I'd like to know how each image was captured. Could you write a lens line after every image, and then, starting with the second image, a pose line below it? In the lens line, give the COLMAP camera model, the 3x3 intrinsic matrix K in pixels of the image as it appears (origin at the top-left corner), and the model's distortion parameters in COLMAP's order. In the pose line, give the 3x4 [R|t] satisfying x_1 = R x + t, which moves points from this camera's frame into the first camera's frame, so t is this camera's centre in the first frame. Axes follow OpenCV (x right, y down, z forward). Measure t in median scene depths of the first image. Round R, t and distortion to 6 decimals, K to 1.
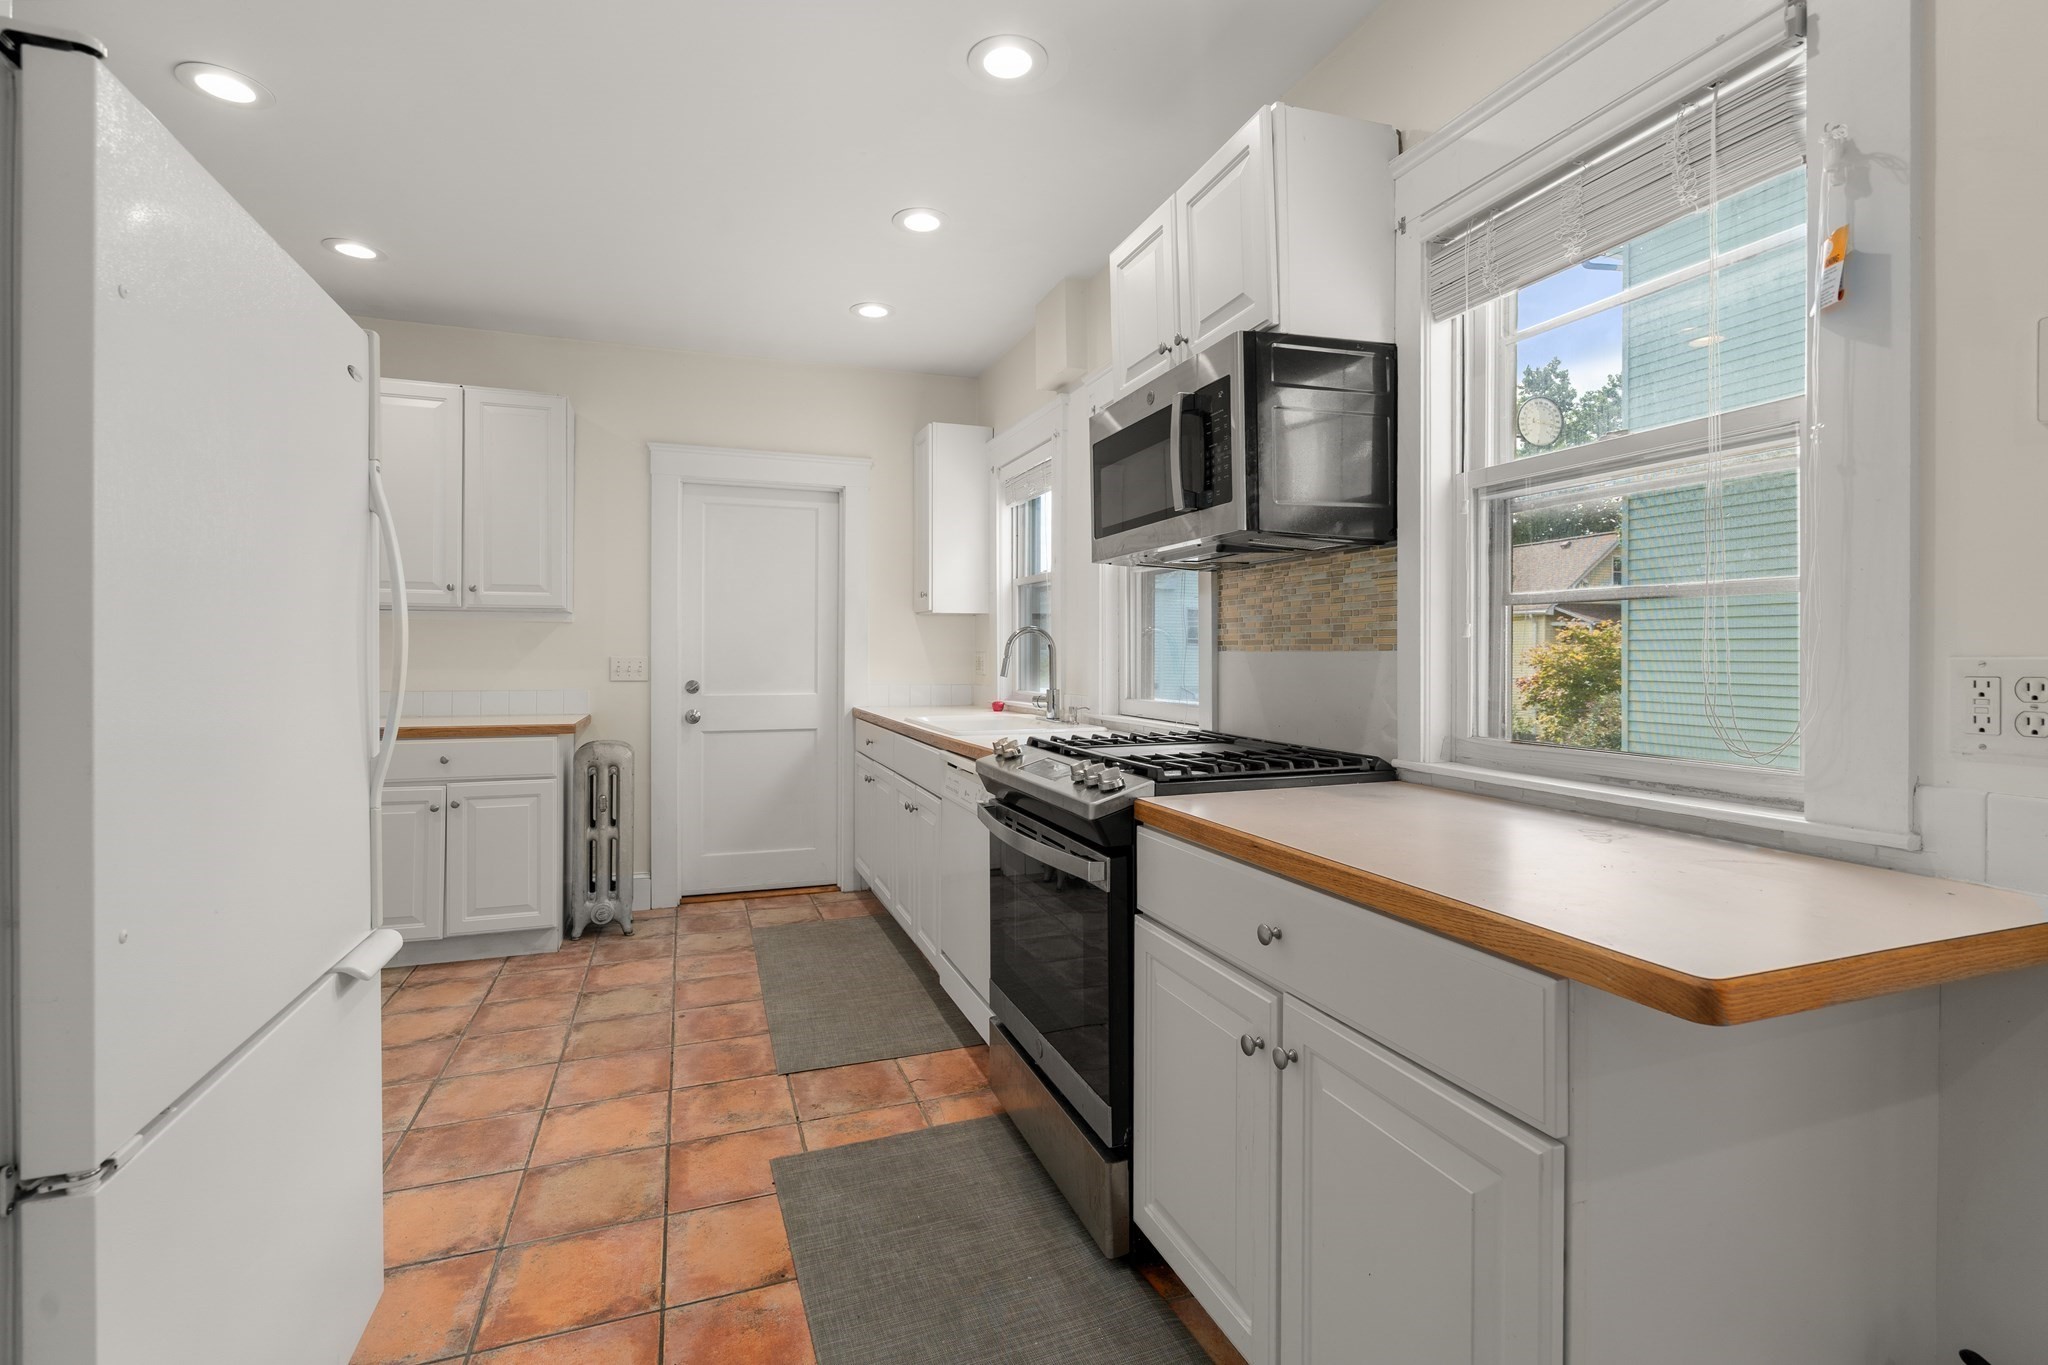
lens RADIAL K [[947.0, 0, 1033.0], [0, 947.0, 653.8], [0, 0, 1]] dist [-0.001433, -0.001463]
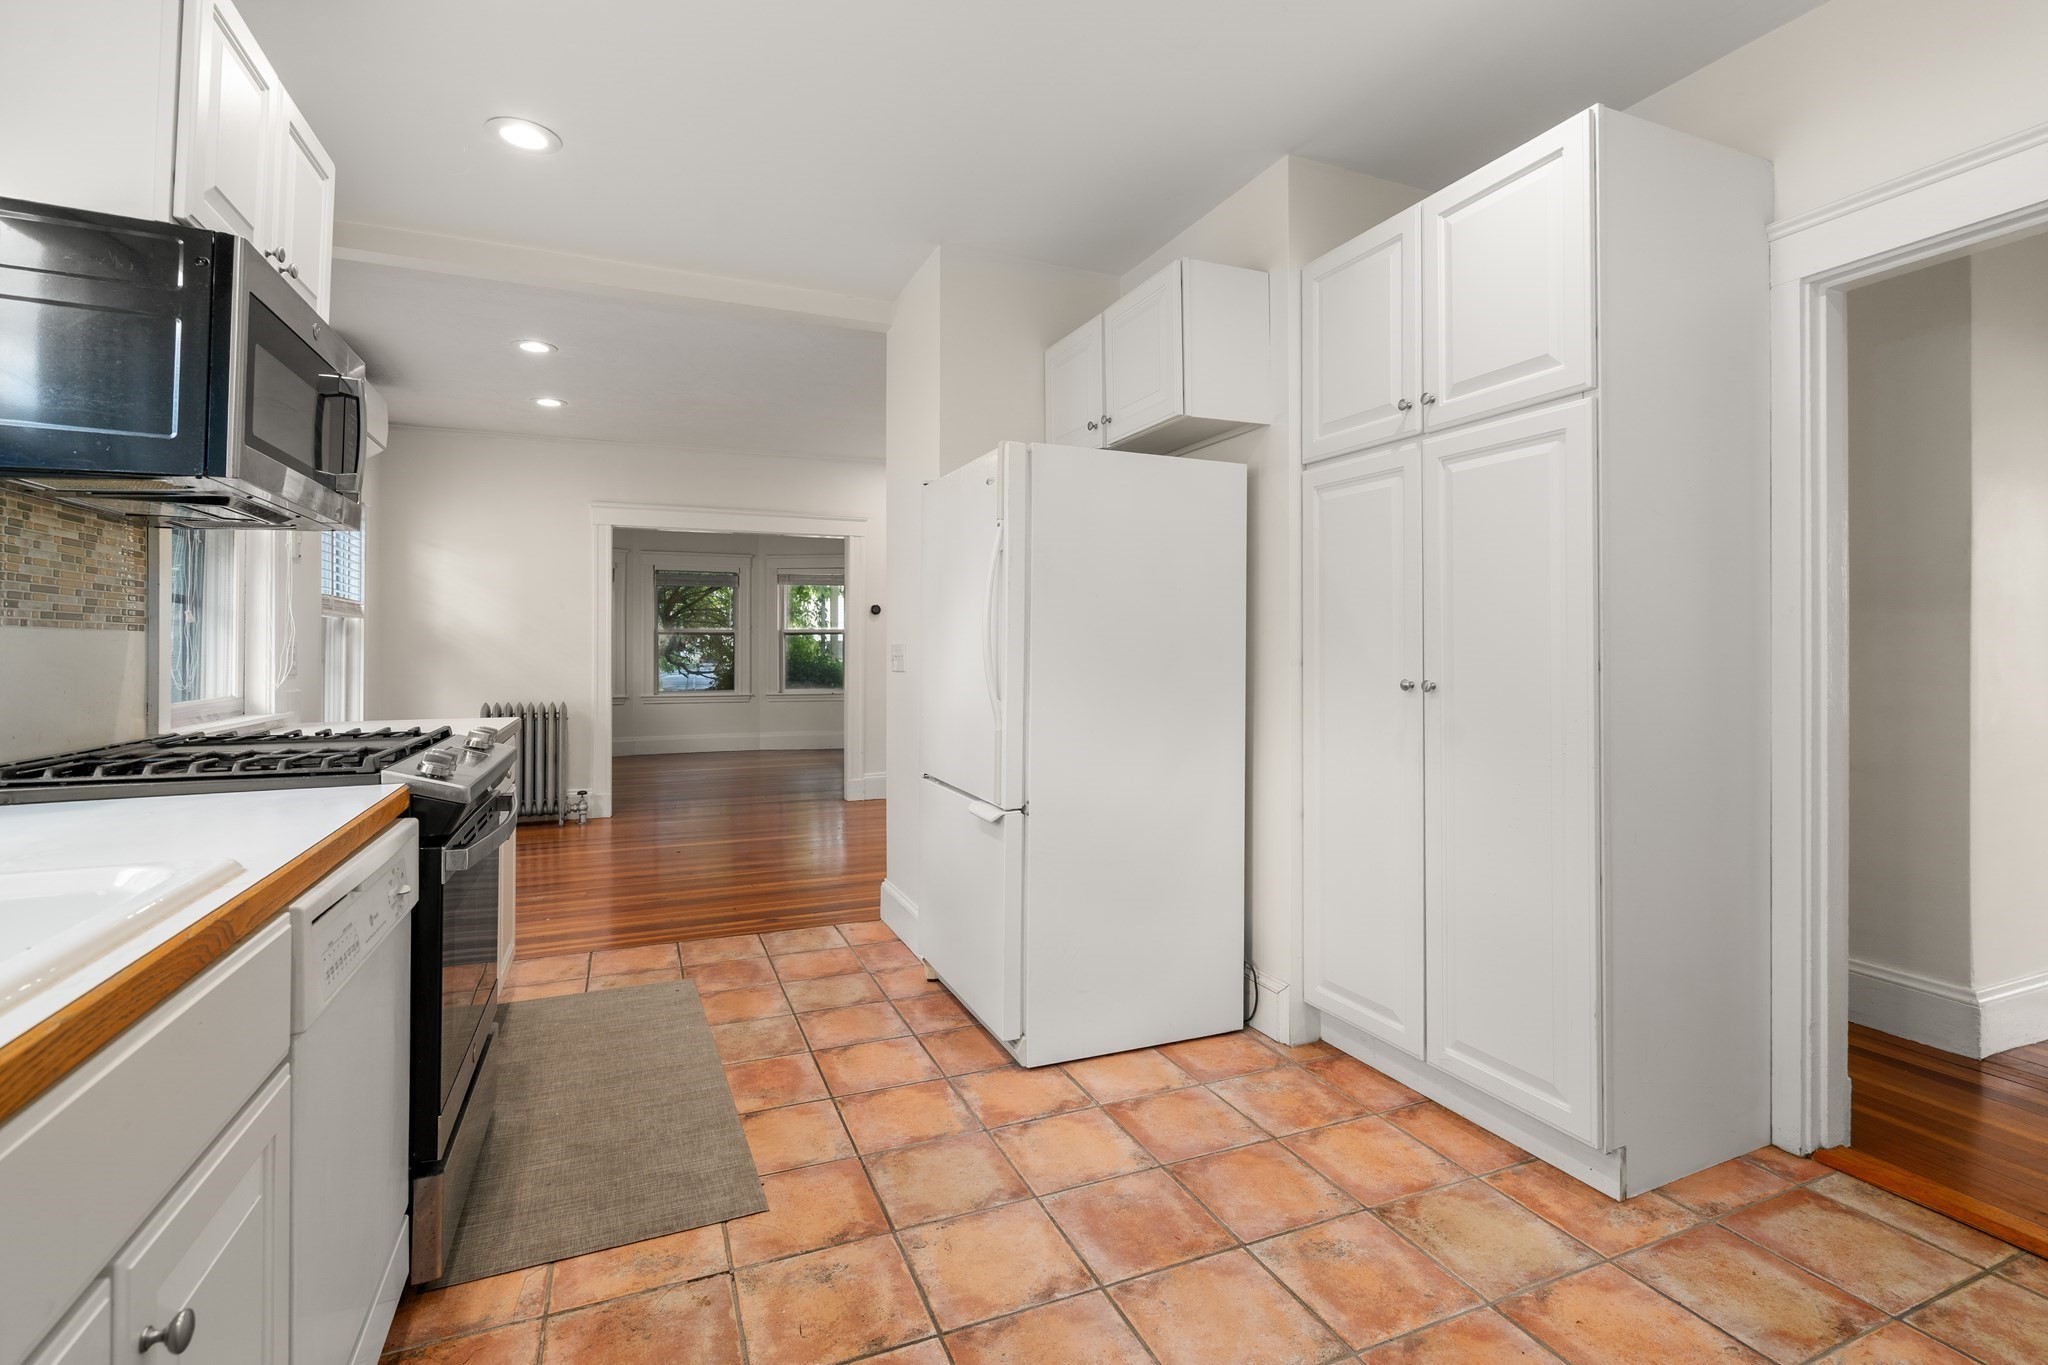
lens RADIAL K [[947.0, 0, 1017.9], [0, 947.0, 645.1], [0, 0, 1]] dist [-0.001433, -0.001463]
pose [[-0.999267, 0.001684, -0.038247, -0.461784], [0.001800, 0.999994, -0.002993, 0.014981], [0.038241, -0.003060, -0.999264, 1.819254]]
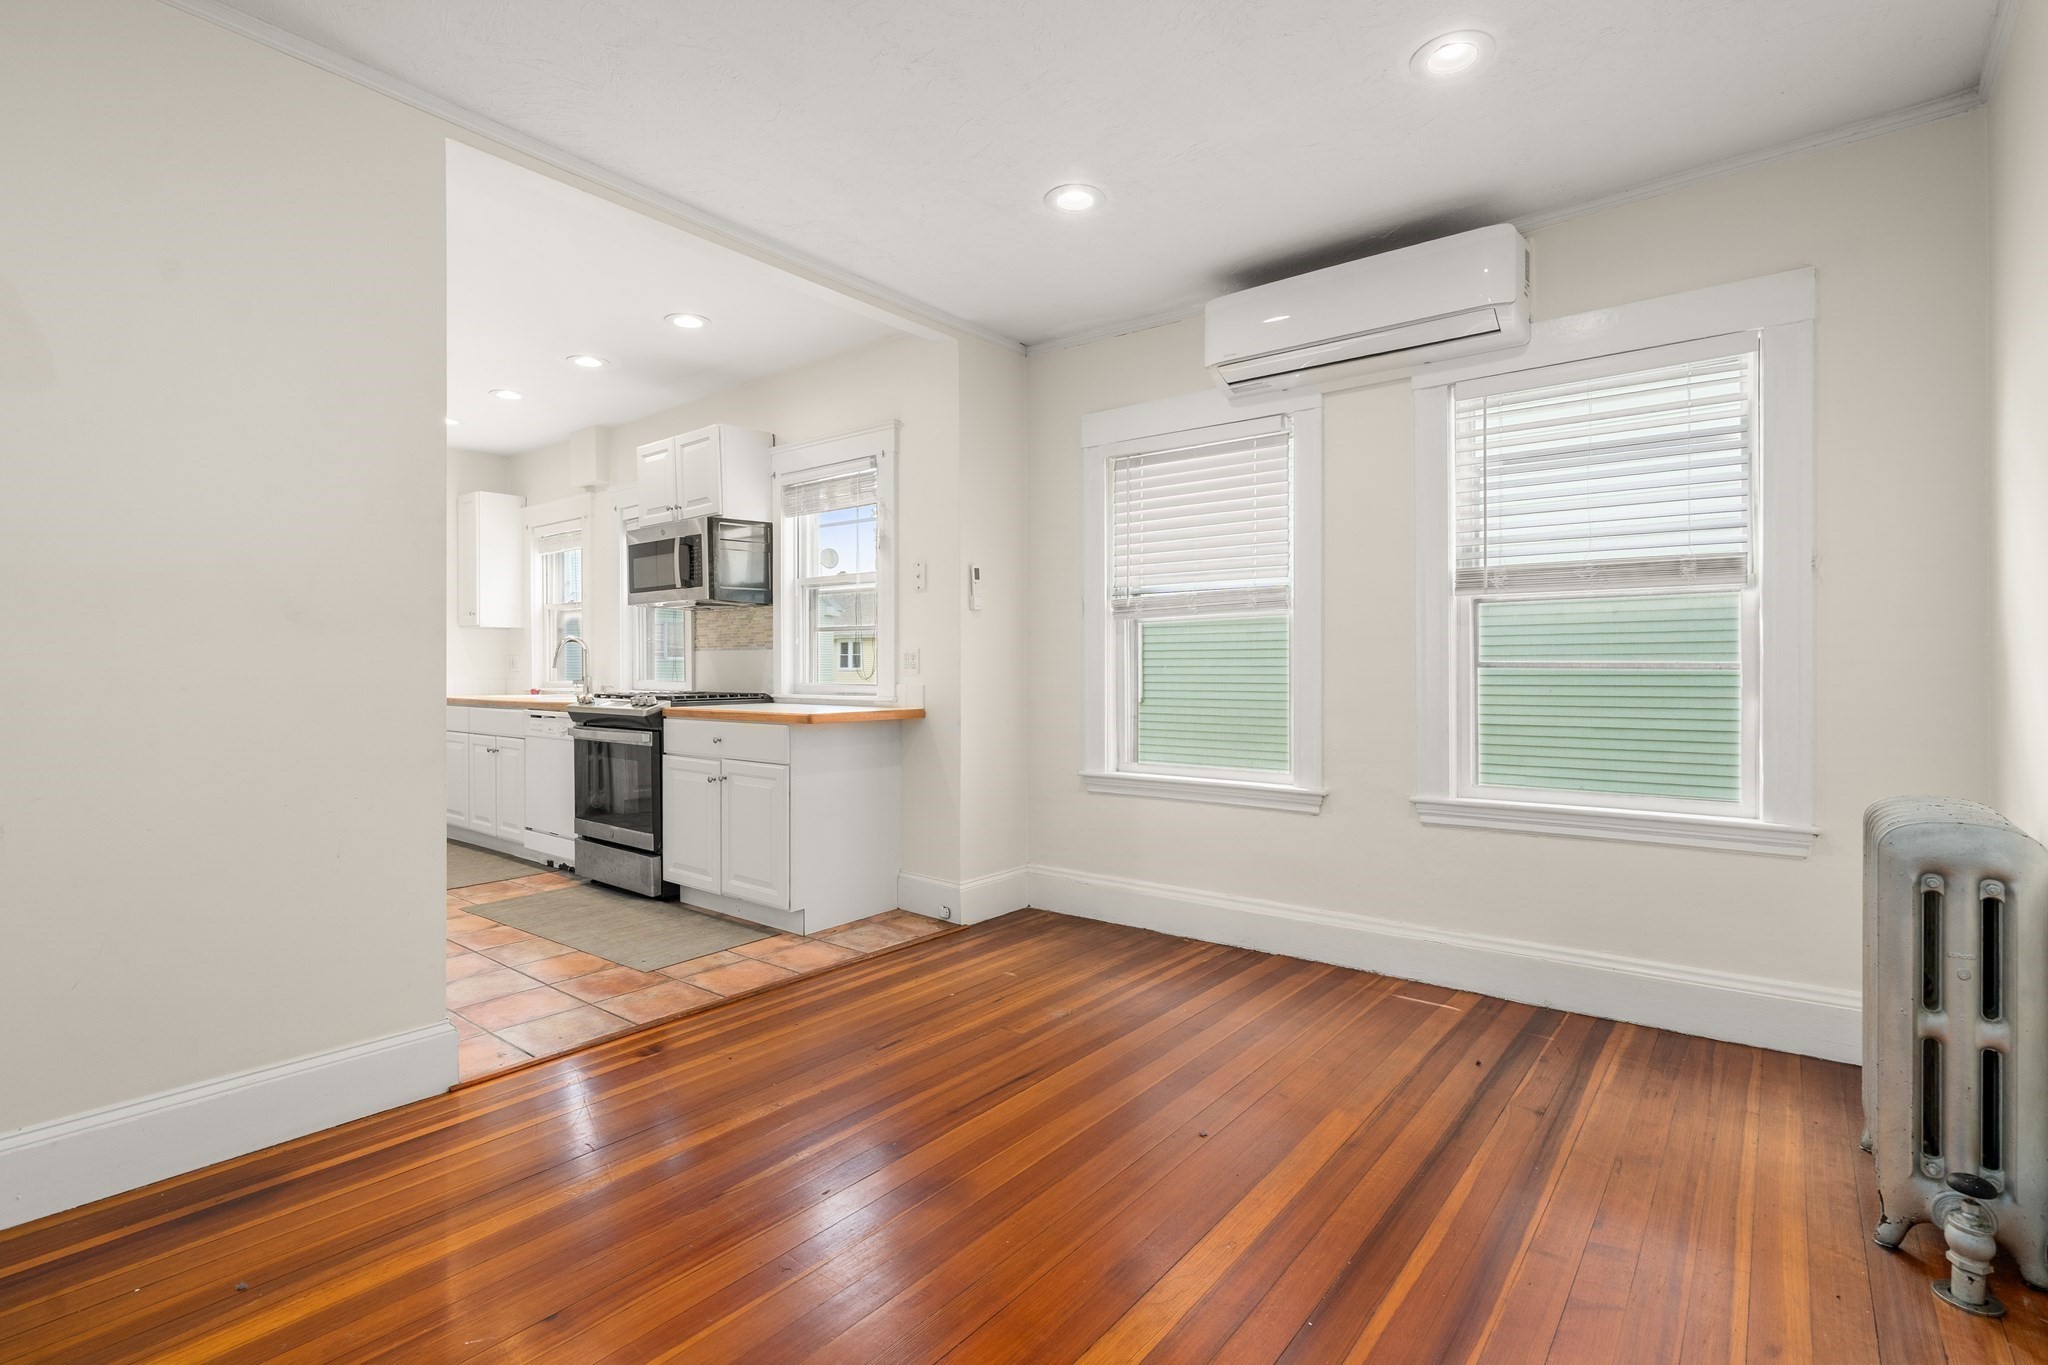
lens RADIAL K [[947.0, 0, 1035.1], [0, 947.0, 671.3], [0, 0, 1]] dist [-0.001433, -0.001463]
pose [[0.852183, -0.004842, 0.523222, -0.275059], [0.003312, 0.999987, 0.003860, 0.040097], [-0.523234, -0.001556, 0.852188, -1.245209]]
